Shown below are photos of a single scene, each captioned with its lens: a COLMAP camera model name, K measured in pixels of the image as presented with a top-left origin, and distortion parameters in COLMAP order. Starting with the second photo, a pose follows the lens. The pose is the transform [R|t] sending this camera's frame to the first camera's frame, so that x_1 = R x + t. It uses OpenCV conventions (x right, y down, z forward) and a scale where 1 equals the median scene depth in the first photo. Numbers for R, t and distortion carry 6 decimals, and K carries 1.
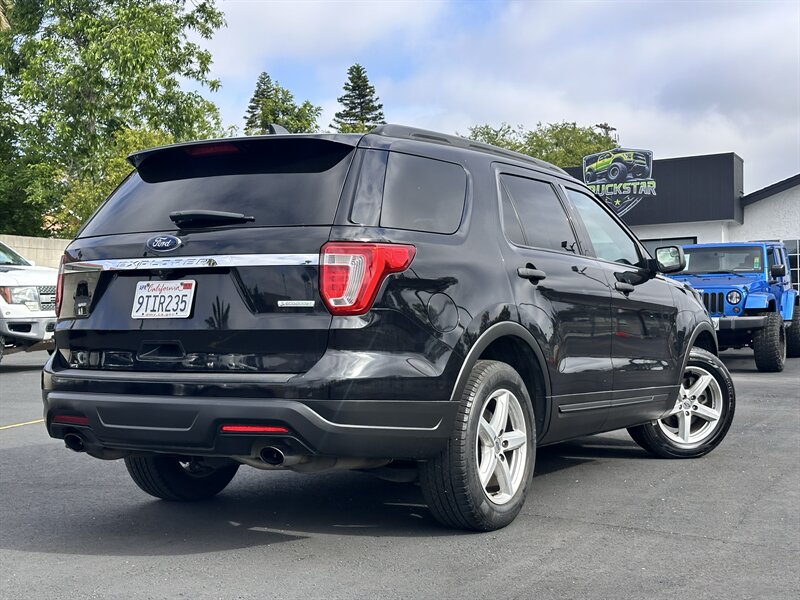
lens RADIAL K [[1300.2, 0, 397.4], [0, 1300.2, 271.2], [0, 0, 1]] dist [0.666521, -0.019899]
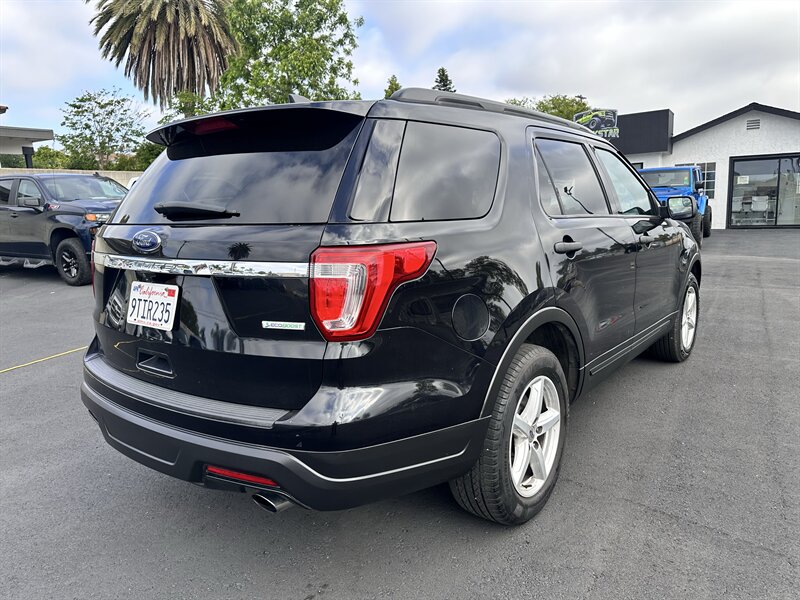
lens RADIAL K [[598.7, 0, 400.0], [0, 598.7, 300.0], [0, 0, 1]] dist [0.309177, -0.507547]
pose [[0.993694, -0.005416, -0.111993, 0.031055], [0.027231, 0.980584, 0.194202, -0.053135], [0.108767, -0.196027, 0.974548, 0.568531]]
